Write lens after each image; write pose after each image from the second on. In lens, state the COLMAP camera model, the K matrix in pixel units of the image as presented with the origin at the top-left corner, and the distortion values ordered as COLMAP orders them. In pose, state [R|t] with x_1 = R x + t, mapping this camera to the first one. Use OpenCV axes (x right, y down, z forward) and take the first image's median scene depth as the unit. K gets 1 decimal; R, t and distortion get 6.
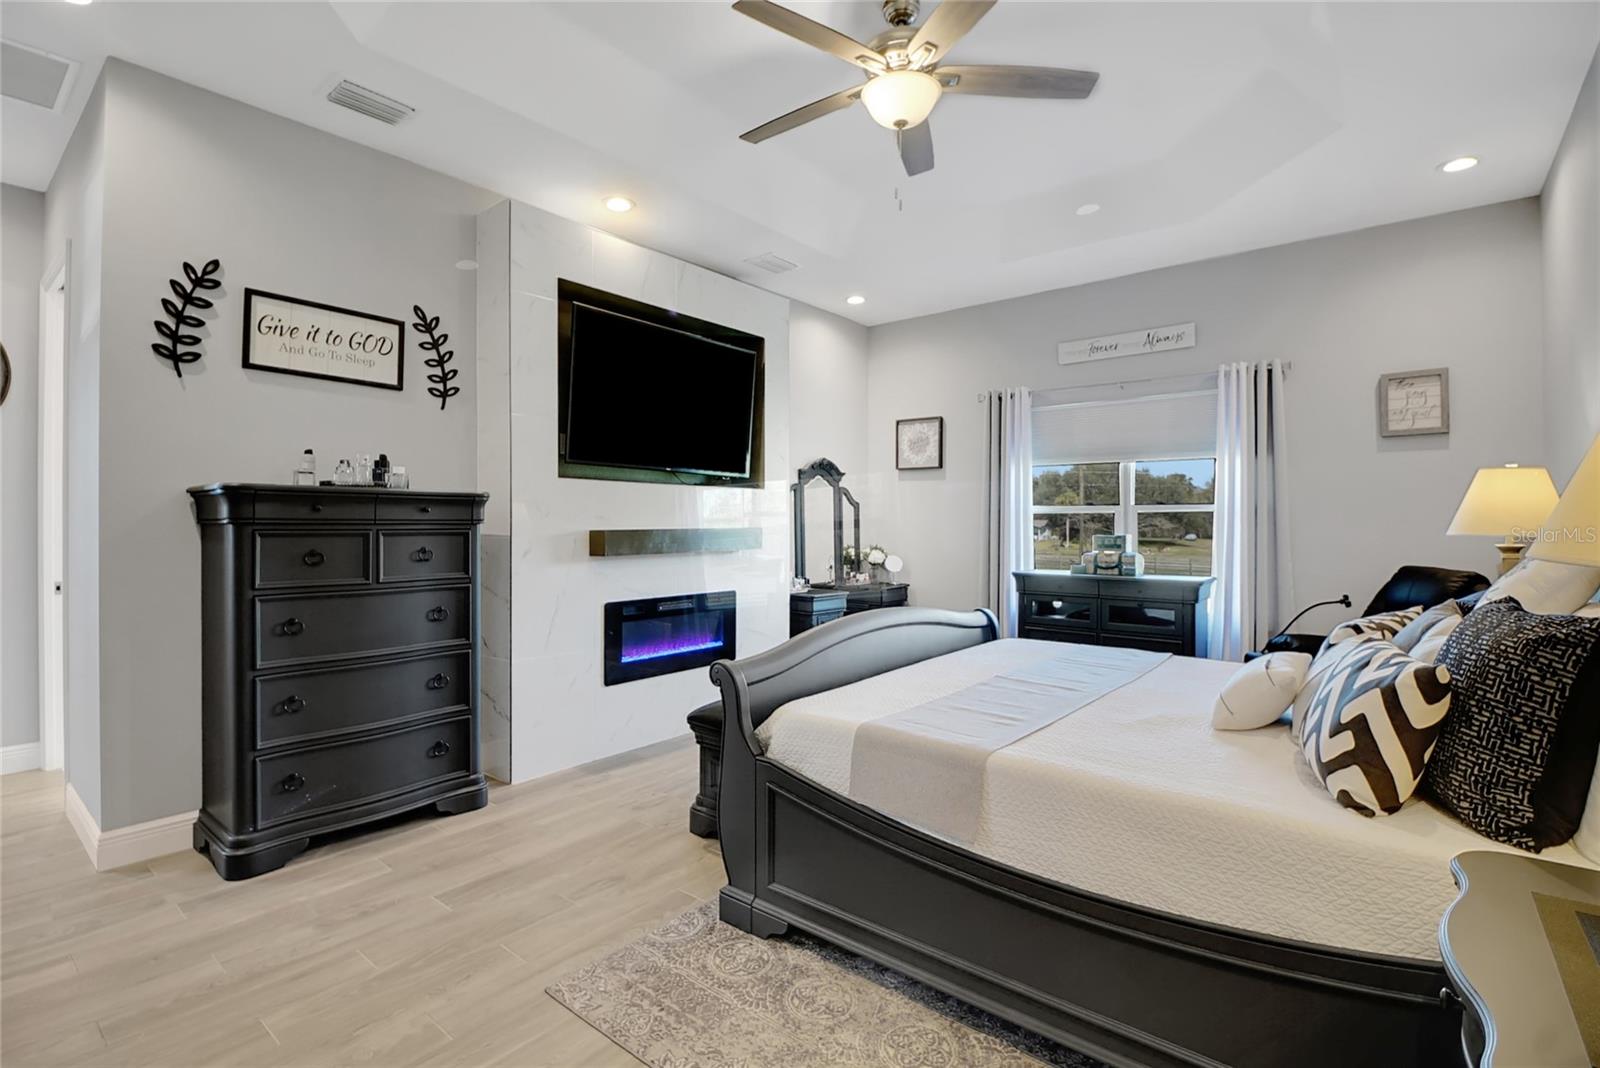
lens RADIAL K [[754.1, 0, 797.3], [0, 754.1, 529.6], [0, 0, 1]] dist [0.000767, 0.000148]
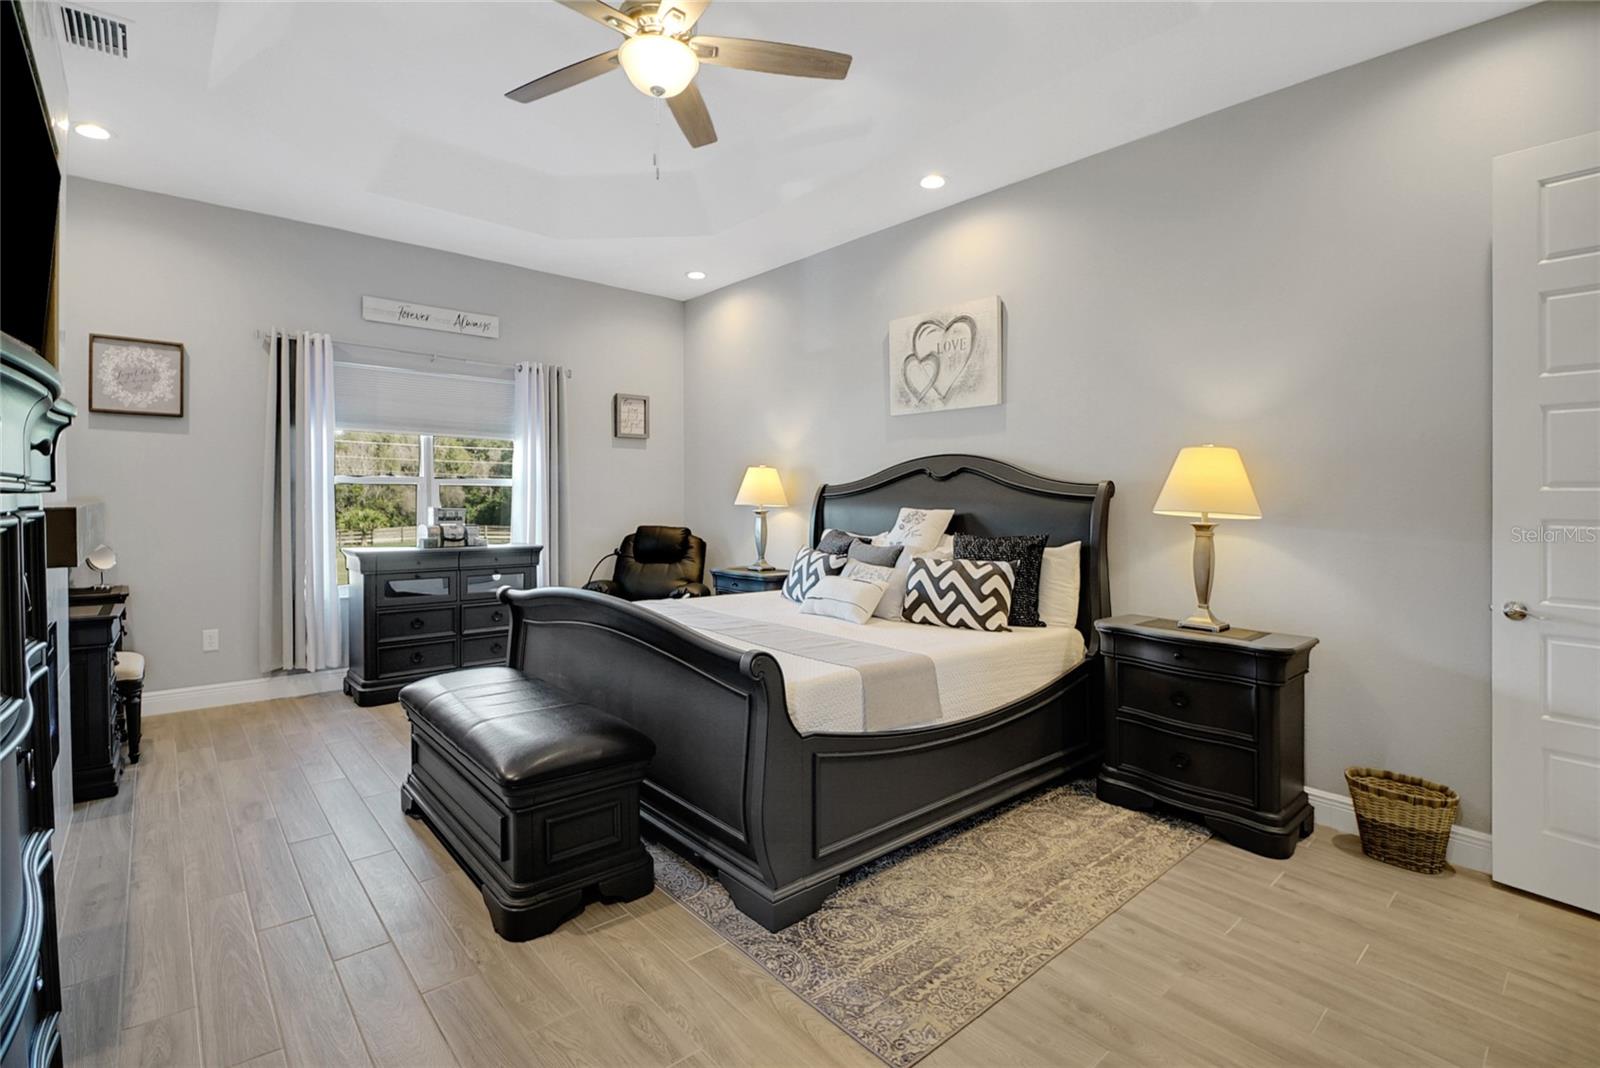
lens RADIAL K [[729.0, 0, 760.0], [0, 729.0, 502.3], [0, 0, 1]] dist [0.016590, -0.016387]
pose [[0.200599, -0.004503, 0.979663, -0.542742], [0.004542, 0.999983, 0.003667, -0.001778], [-0.979663, 0.003714, 0.200616, 0.472847]]
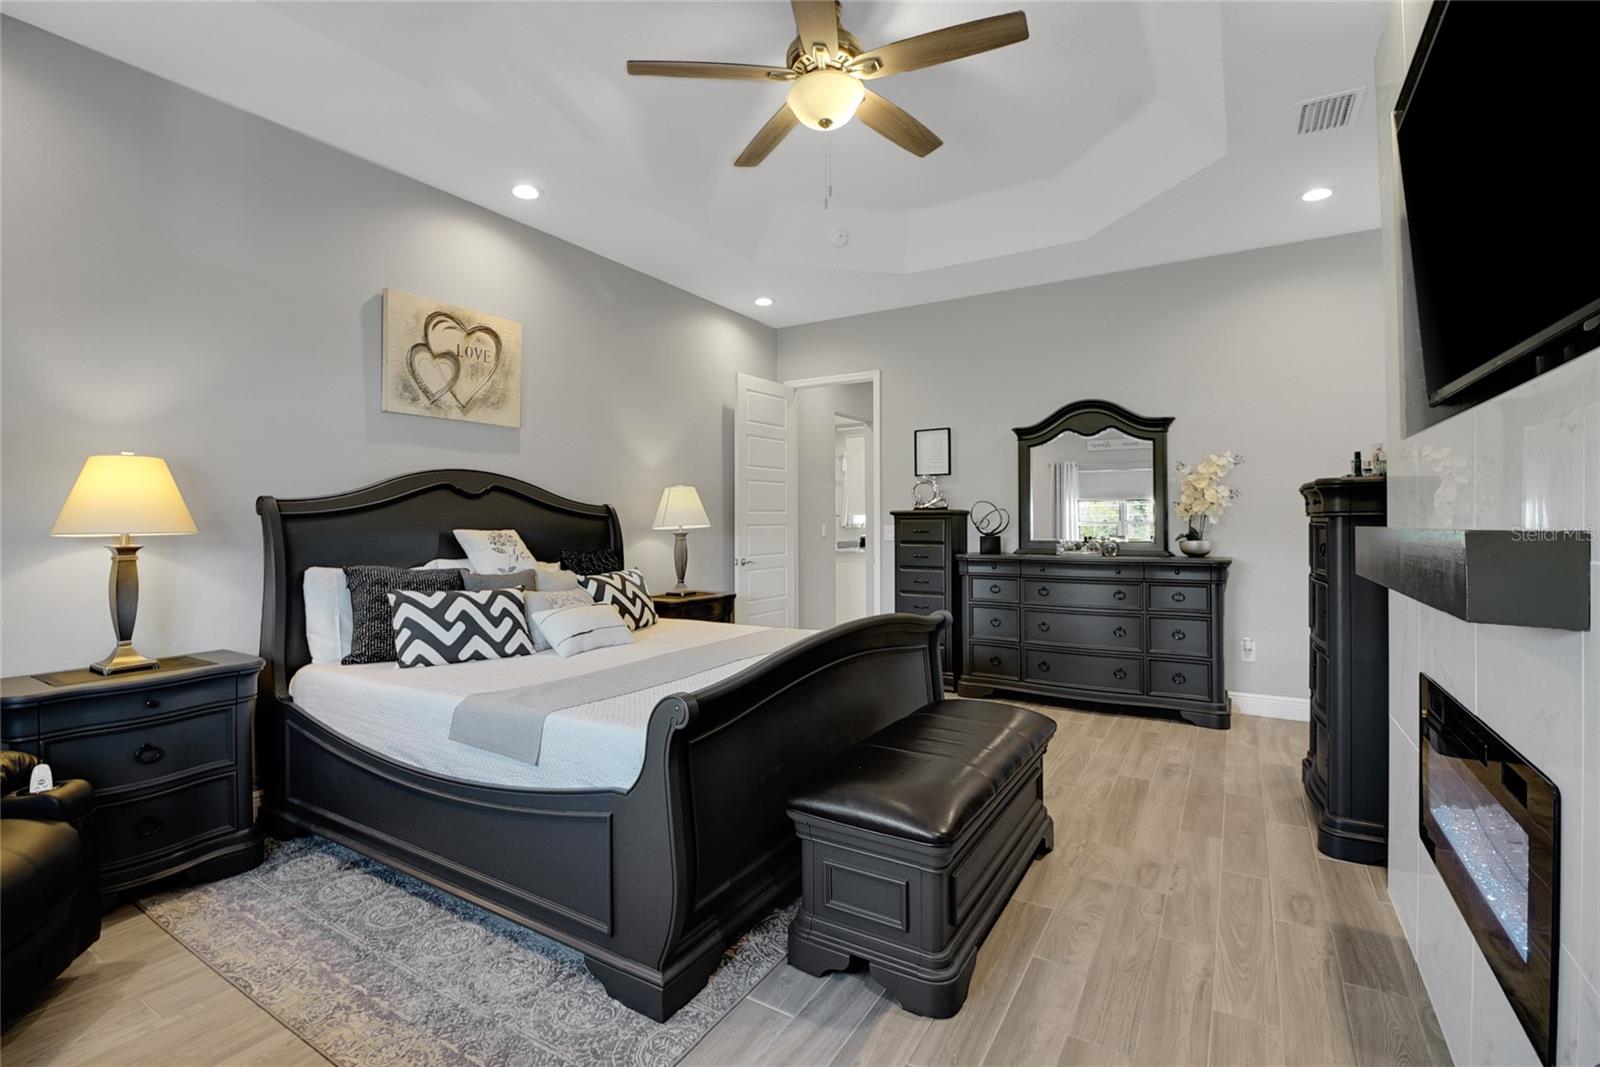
lens RADIAL K [[729.0, 0, 760.0], [0, 729.0, 501.8], [0, 0, 1]] dist [0.016590, -0.016387]
pose [[-0.995546, 0.002166, -0.094250, 0.222325], [0.003134, 0.999944, -0.010124, -0.013253], [0.094223, -0.010374, -0.995497, 1.371533]]
